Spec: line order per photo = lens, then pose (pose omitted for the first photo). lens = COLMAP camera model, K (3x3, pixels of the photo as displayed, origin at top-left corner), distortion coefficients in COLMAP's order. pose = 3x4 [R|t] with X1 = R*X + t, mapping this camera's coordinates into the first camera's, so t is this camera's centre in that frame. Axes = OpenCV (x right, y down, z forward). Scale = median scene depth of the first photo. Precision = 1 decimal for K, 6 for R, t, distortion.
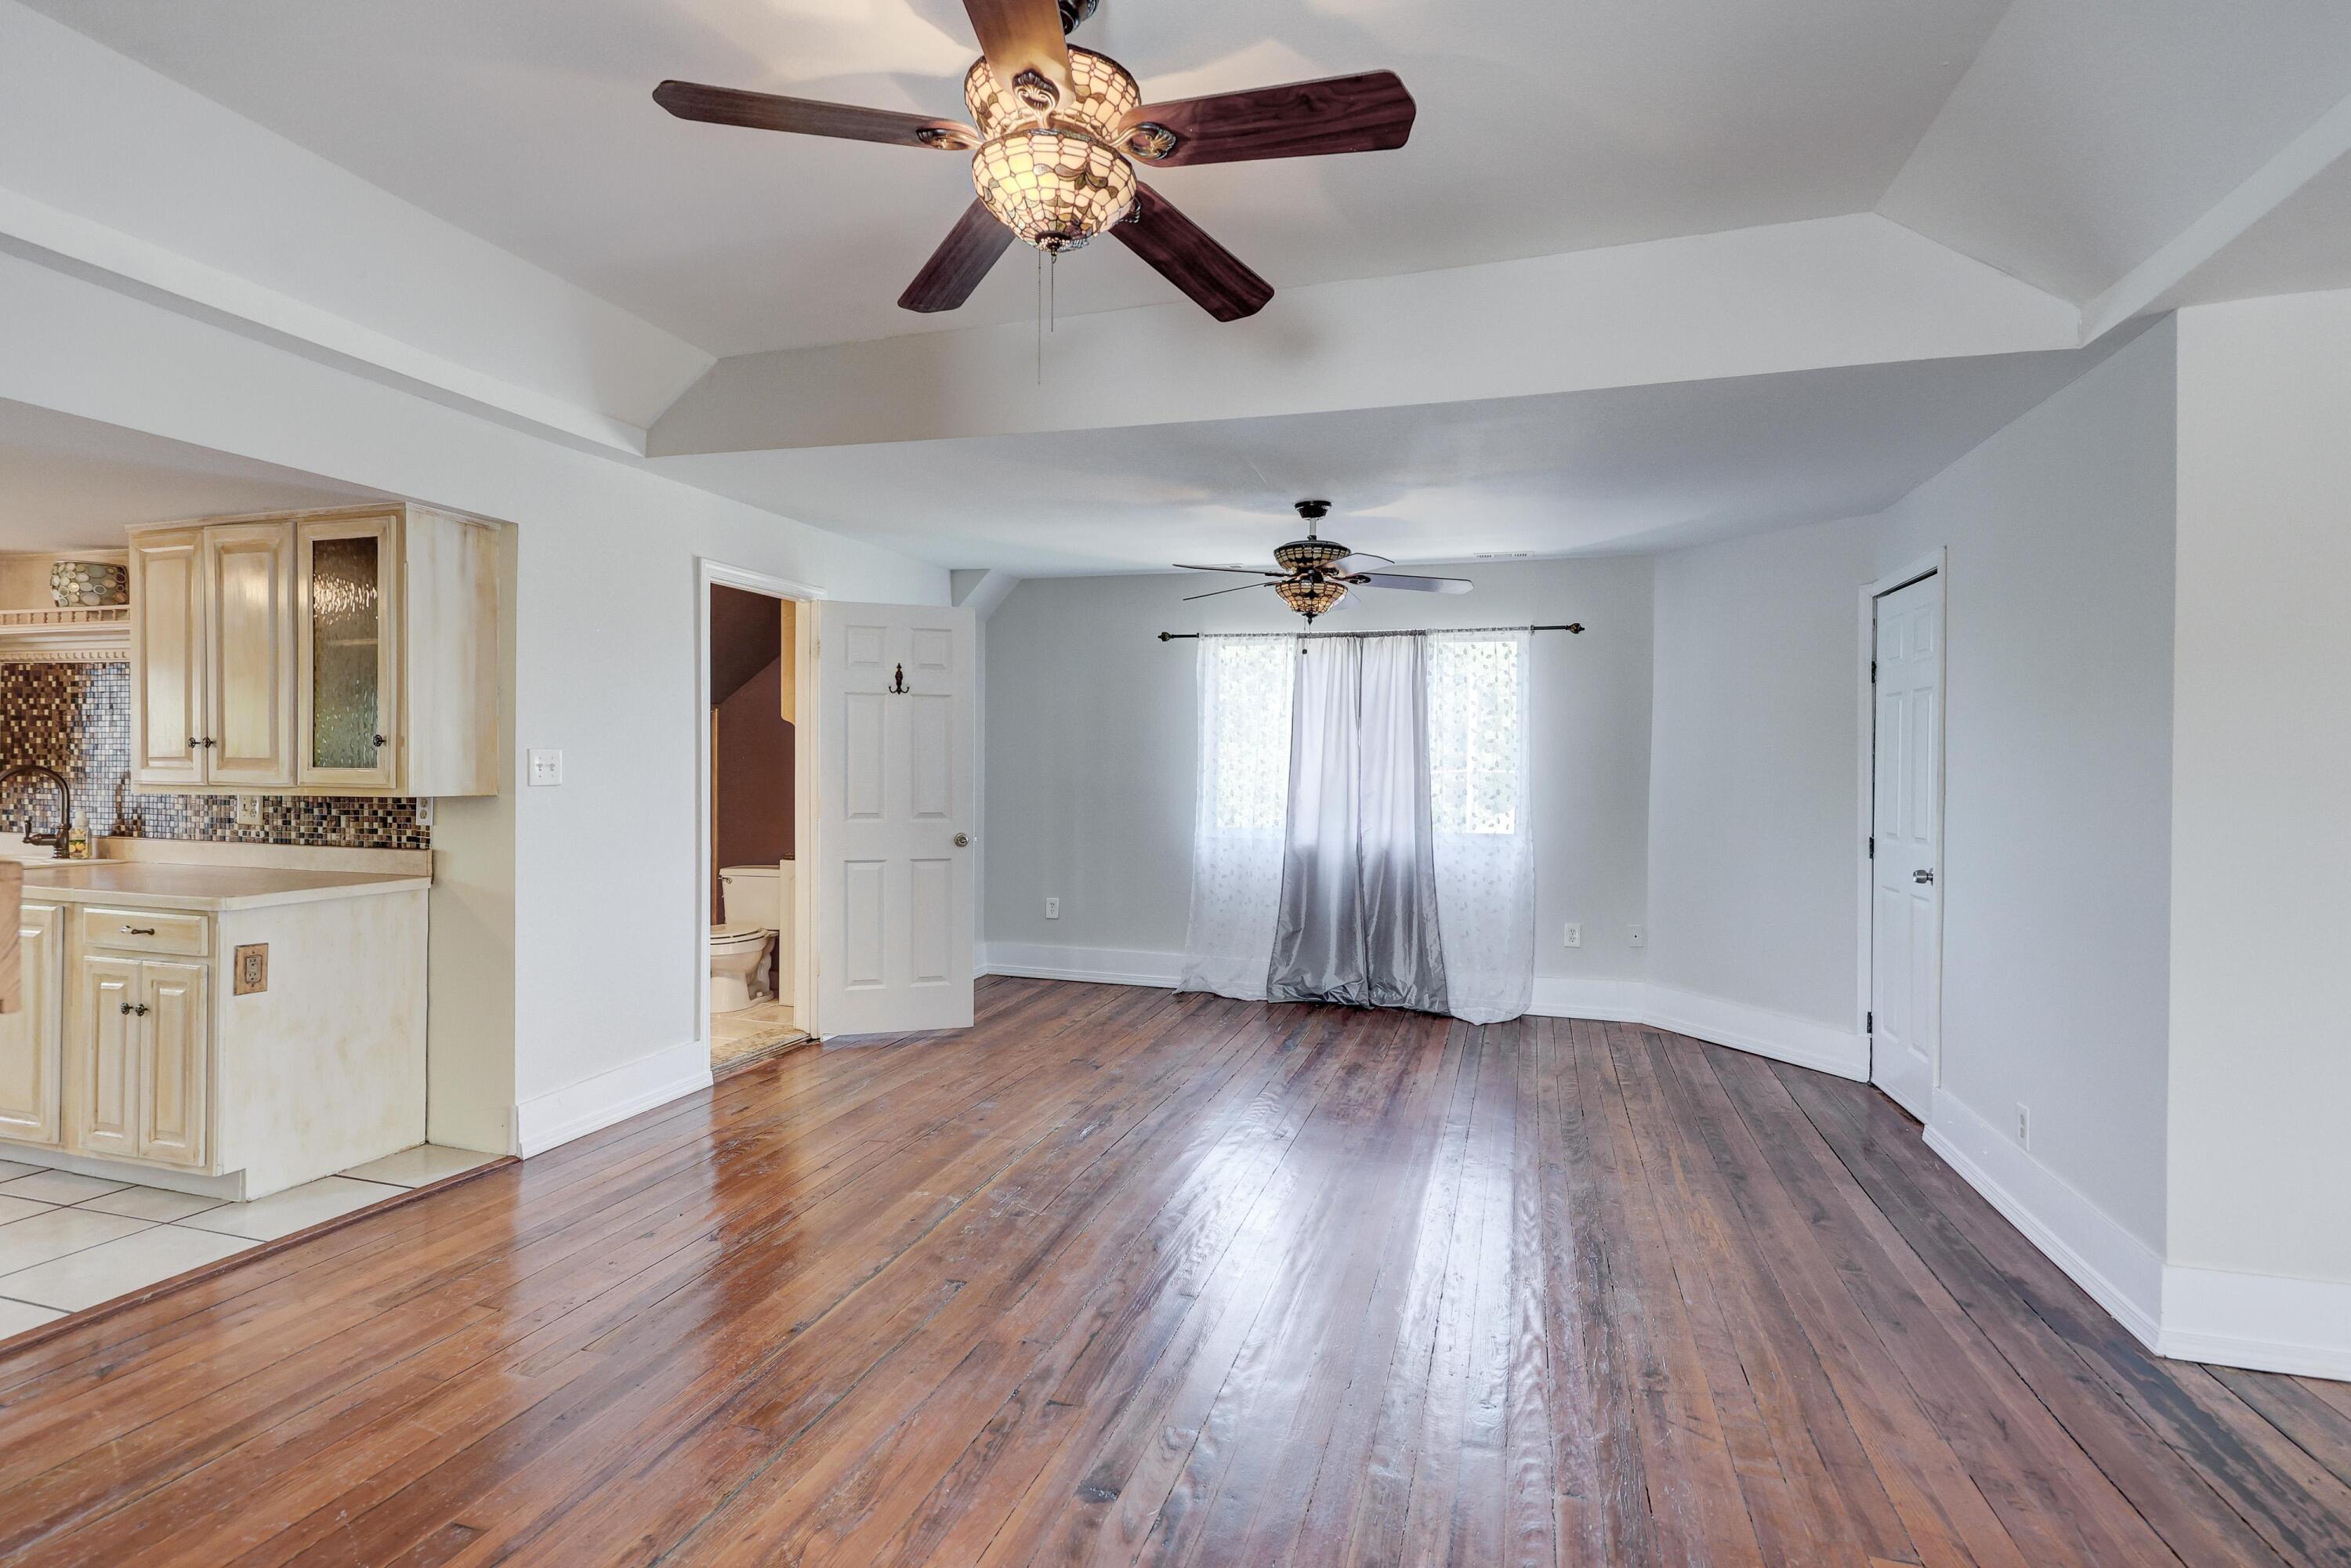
lens RADIAL K [[1121.1, 0, 1193.7], [0, 1121.1, 778.5], [0, 0, 1]] dist [-0.001720, 0.000709]
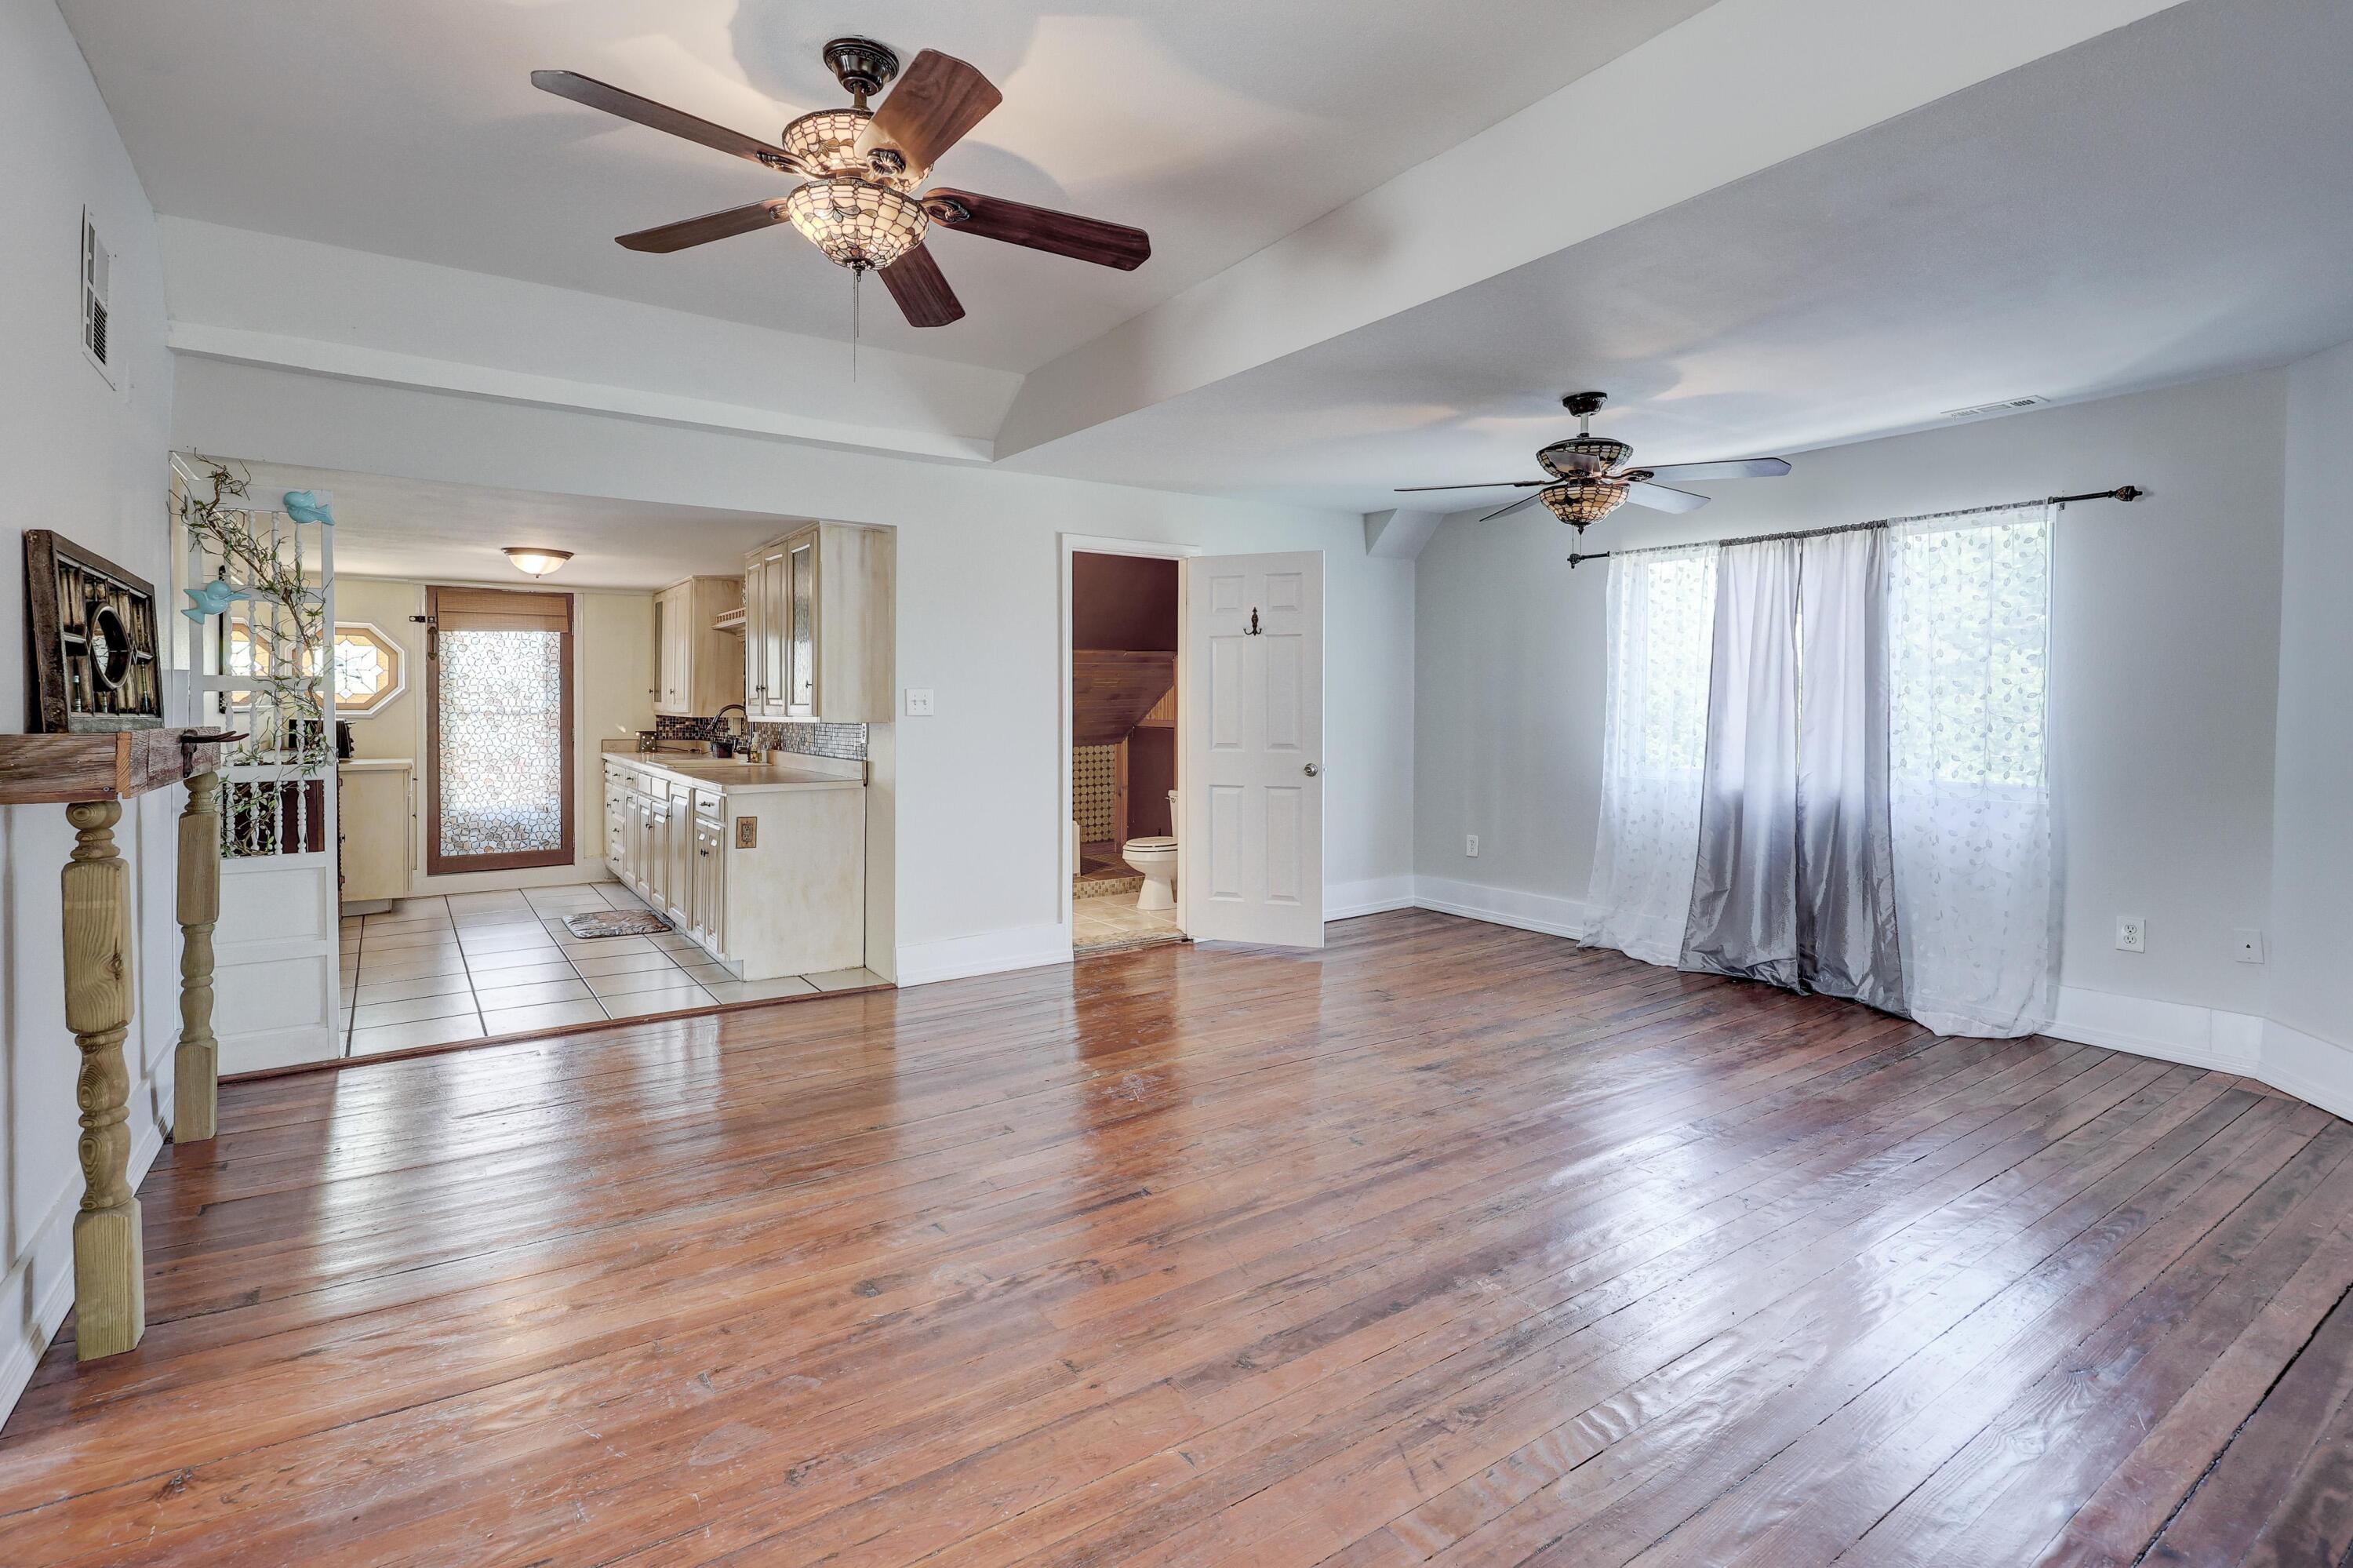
lens RADIAL K [[1122.1, 0, 1211.1], [0, 1122.1, 717.1], [0, 0, 1]] dist [-0.001720, 0.000709]
pose [[0.779565, -0.003034, -0.626314, 0.335272], [-0.000635, 0.999984, -0.005636, 0.009531], [0.626321, 0.004791, 0.779550, 0.099222]]
